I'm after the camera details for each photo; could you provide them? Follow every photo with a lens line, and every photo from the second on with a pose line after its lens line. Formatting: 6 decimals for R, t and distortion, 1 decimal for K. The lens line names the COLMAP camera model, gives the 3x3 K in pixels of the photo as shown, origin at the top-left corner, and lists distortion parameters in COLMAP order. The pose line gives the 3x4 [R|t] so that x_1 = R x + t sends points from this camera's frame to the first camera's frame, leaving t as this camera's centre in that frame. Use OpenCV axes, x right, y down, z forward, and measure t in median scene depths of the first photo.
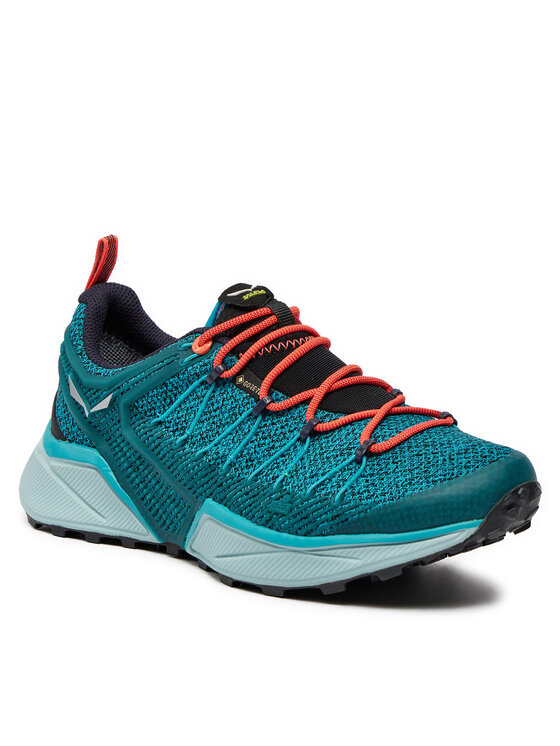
lens RADIAL K [[2204.6, 0, 280.0], [0, 2204.6, 373.0], [0, 0, 1]] dist [0.139153, 0.277670]
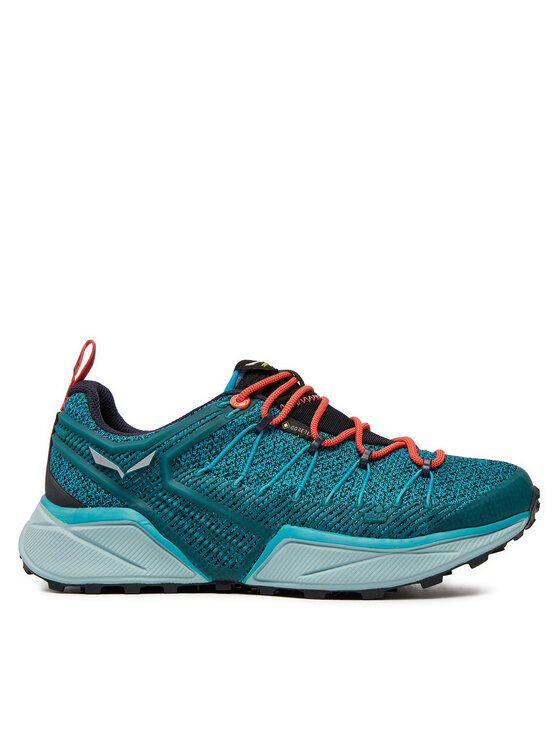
lens RADIAL K [[1040.6, 0, 280.0], [0, 1040.6, 373.0], [0, 0, 1]] dist [-0.022573, -0.044775]
pose [[0.834323, 0.032427, 0.550322, -0.323391], [0.111951, 0.967501, -0.226733, 0.100256], [-0.539789, 0.250778, 0.803578, 0.550054]]
